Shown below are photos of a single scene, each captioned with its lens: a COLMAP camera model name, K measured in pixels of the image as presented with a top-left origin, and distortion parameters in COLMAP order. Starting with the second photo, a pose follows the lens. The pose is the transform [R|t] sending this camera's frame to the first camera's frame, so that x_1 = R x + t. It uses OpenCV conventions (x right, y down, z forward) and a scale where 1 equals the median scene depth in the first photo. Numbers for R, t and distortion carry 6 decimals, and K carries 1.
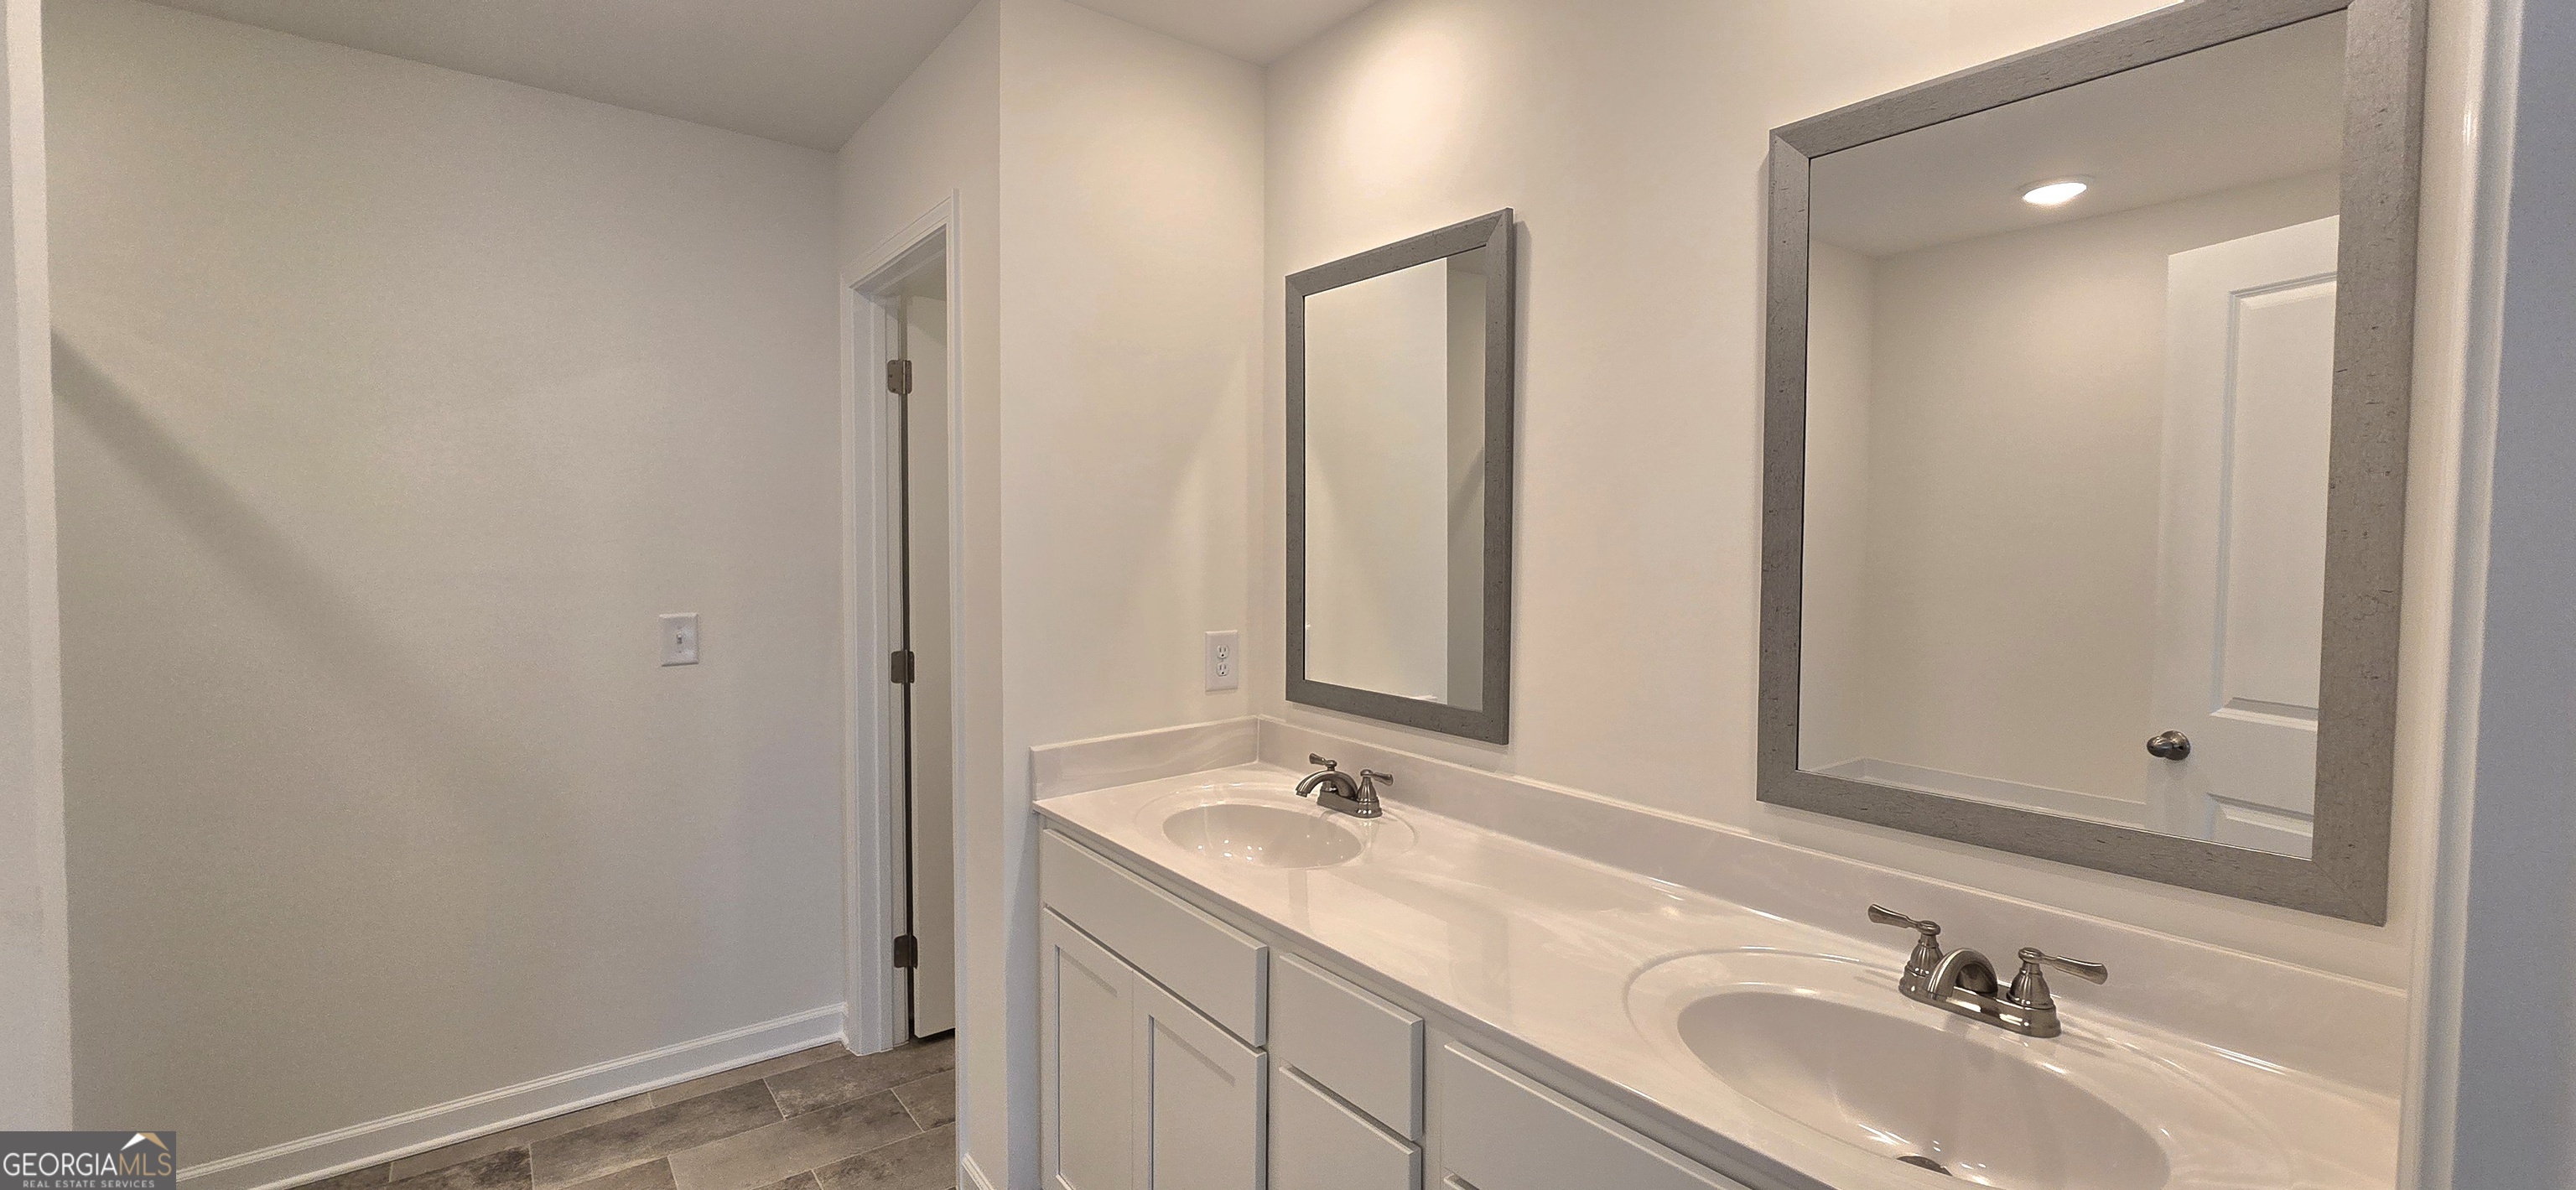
lens RADIAL K [[1057.5, 0, 1270.6], [0, 1057.5, 581.7], [0, 0, 1]] dist [-0.004754, -0.000144]
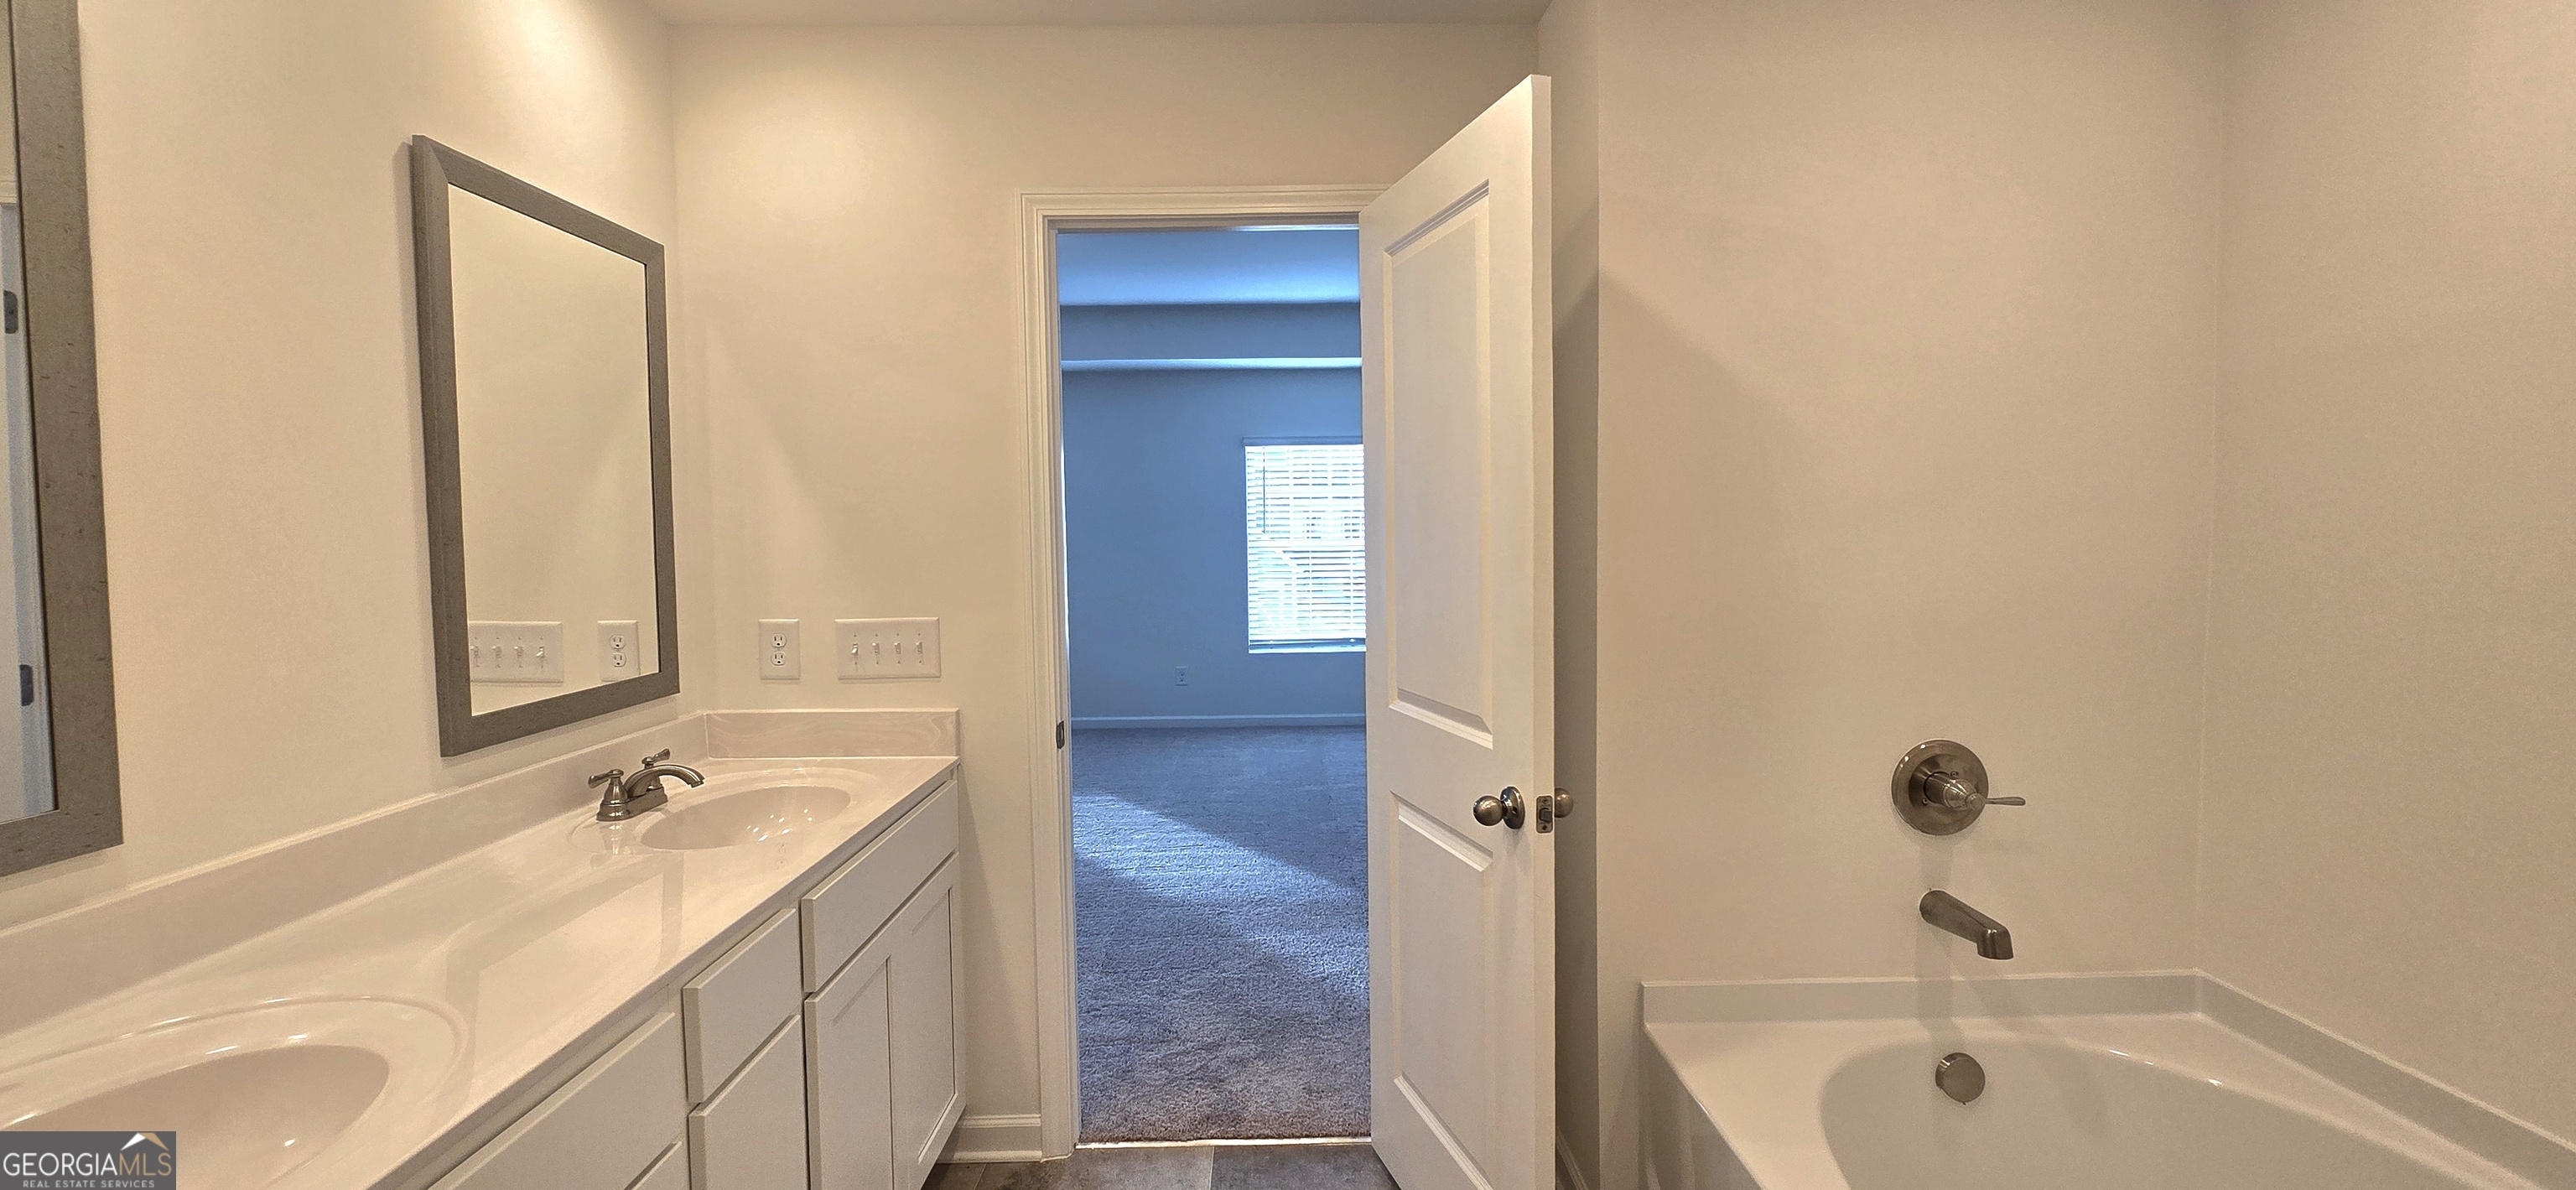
lens RADIAL K [[1057.5, 0, 1270.6], [0, 1057.5, 581.7], [0, 0, 1]] dist [-0.004754, -0.000144]
pose [[-0.740323, -0.040902, 0.671006, -0.904713], [0.042143, 0.993360, 0.107048, -0.058328], [-0.670929, 0.107528, -0.733684, 1.205655]]
